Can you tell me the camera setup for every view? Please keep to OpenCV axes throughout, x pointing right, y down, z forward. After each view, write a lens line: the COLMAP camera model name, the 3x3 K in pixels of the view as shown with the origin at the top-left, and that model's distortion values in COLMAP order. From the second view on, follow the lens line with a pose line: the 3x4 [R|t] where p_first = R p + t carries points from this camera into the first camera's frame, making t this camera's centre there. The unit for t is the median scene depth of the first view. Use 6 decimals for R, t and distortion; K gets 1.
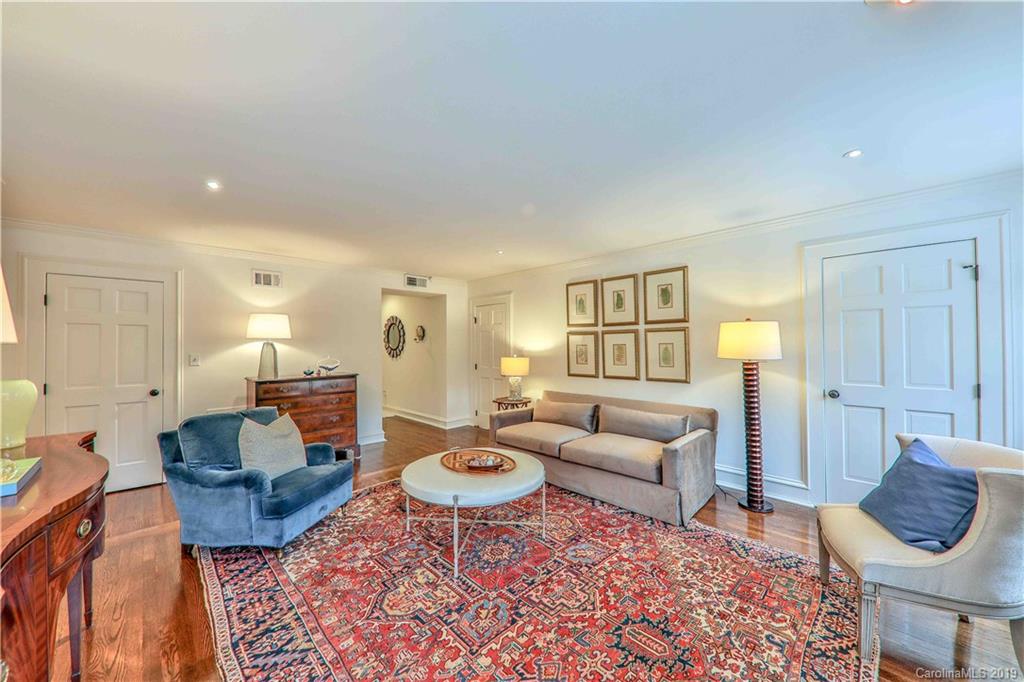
lens RADIAL K [[372.4, 0, 513.6], [0, 372.4, 341.1], [0, 0, 1]] dist [0.011743, -0.007272]
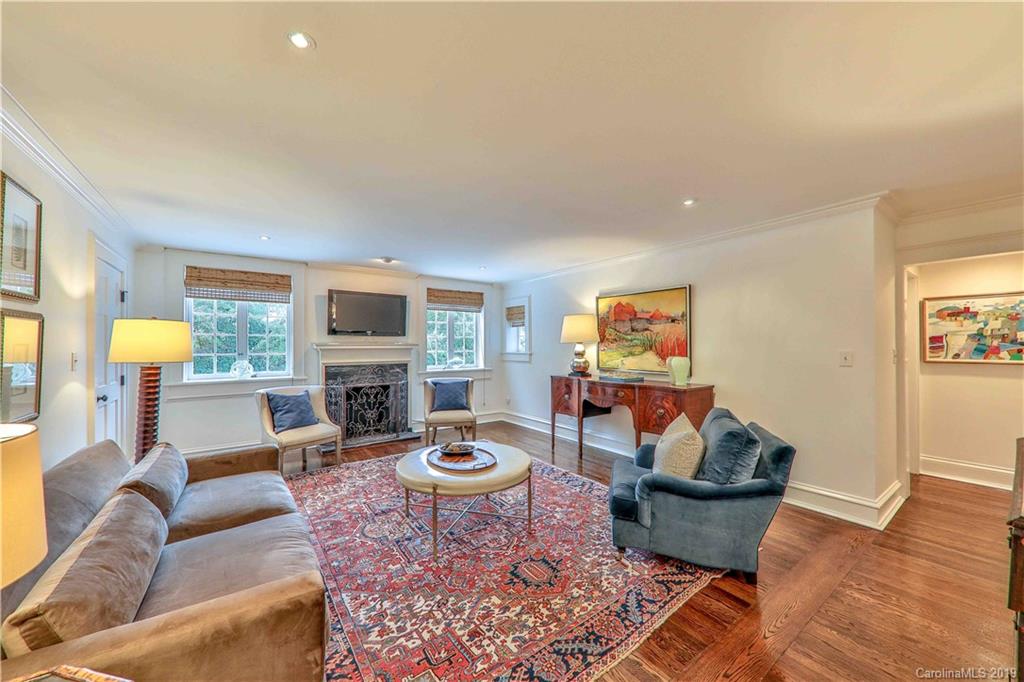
lens RADIAL K [[372.4, 0, 513.6], [0, 372.4, 341.1], [0, 0, 1]] dist [0.011743, -0.007272]
pose [[-0.988817, 0.011776, 0.148669, -0.463998], [0.008838, 0.999753, -0.020409, 0.030567], [-0.148872, -0.018867, -0.988676, 2.353250]]
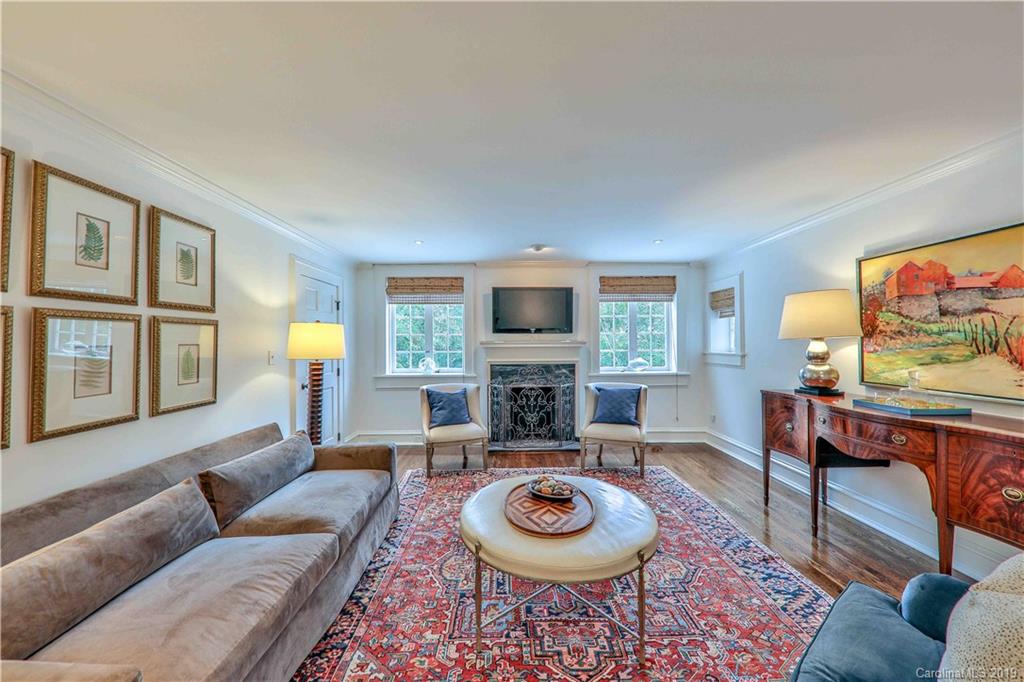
lens RADIAL K [[372.4, 0, 513.6], [0, 372.4, 341.1], [0, 0, 1]] dist [0.011743, -0.007272]
pose [[-0.722733, 0.015979, 0.690942, -0.646954], [0.005553, 0.999835, -0.017314, 0.024428], [-0.691105, -0.008677, -0.722703, 1.848286]]
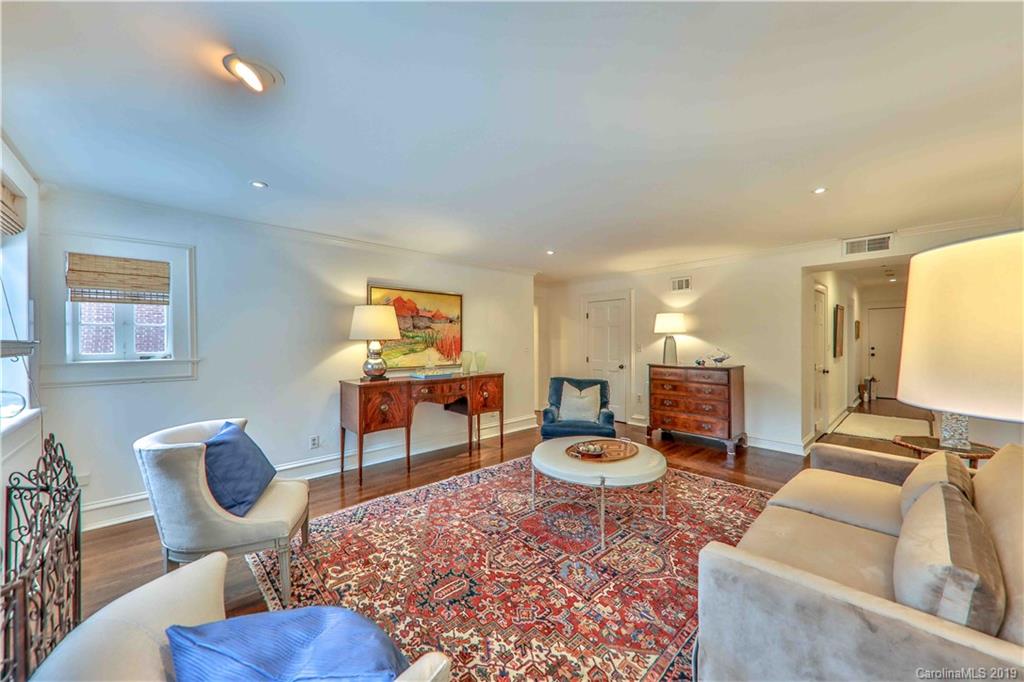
lens RADIAL K [[376.0, 0, 513.7], [0, 376.0, 340.5], [0, 0, 1]] dist [0.012113, -0.000074]
pose [[-0.029744, 0.008914, -0.999518, 1.147625], [0.016060, 0.999835, 0.008439, 0.000329], [0.999429, -0.015801, -0.029883, 0.926901]]
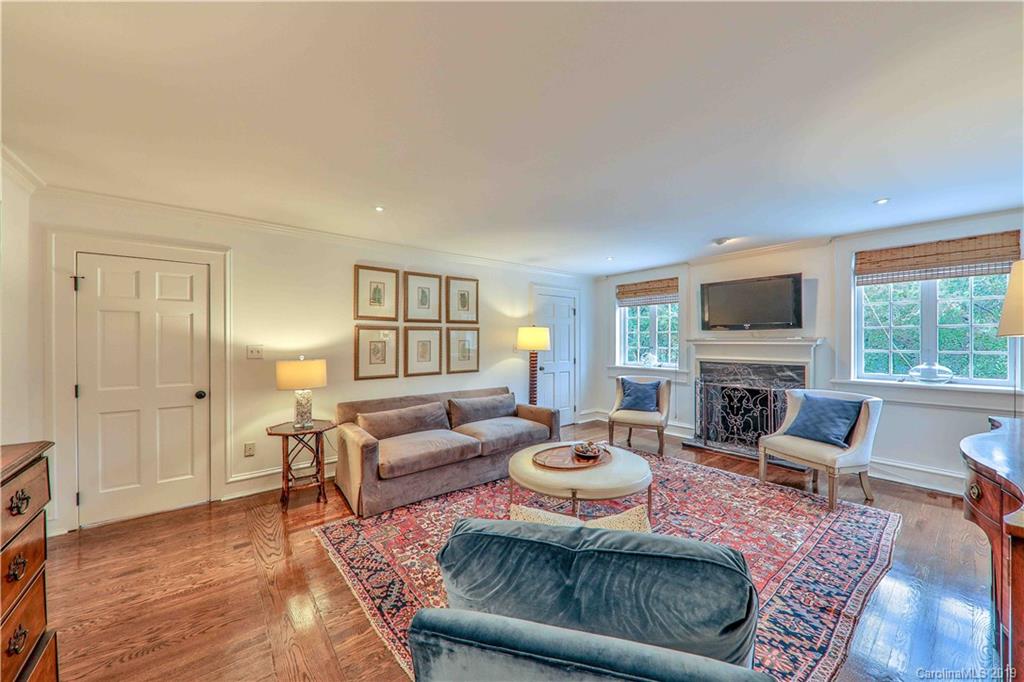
lens RADIAL K [[372.4, 0, 513.6], [0, 372.4, 341.1], [0, 0, 1]] dist [0.011743, -0.007272]
pose [[0.098473, 0.006229, 0.995120, -1.309426], [-0.007645, 0.999956, -0.005503, 0.023896], [-0.995110, -0.007066, 0.098516, 1.249707]]
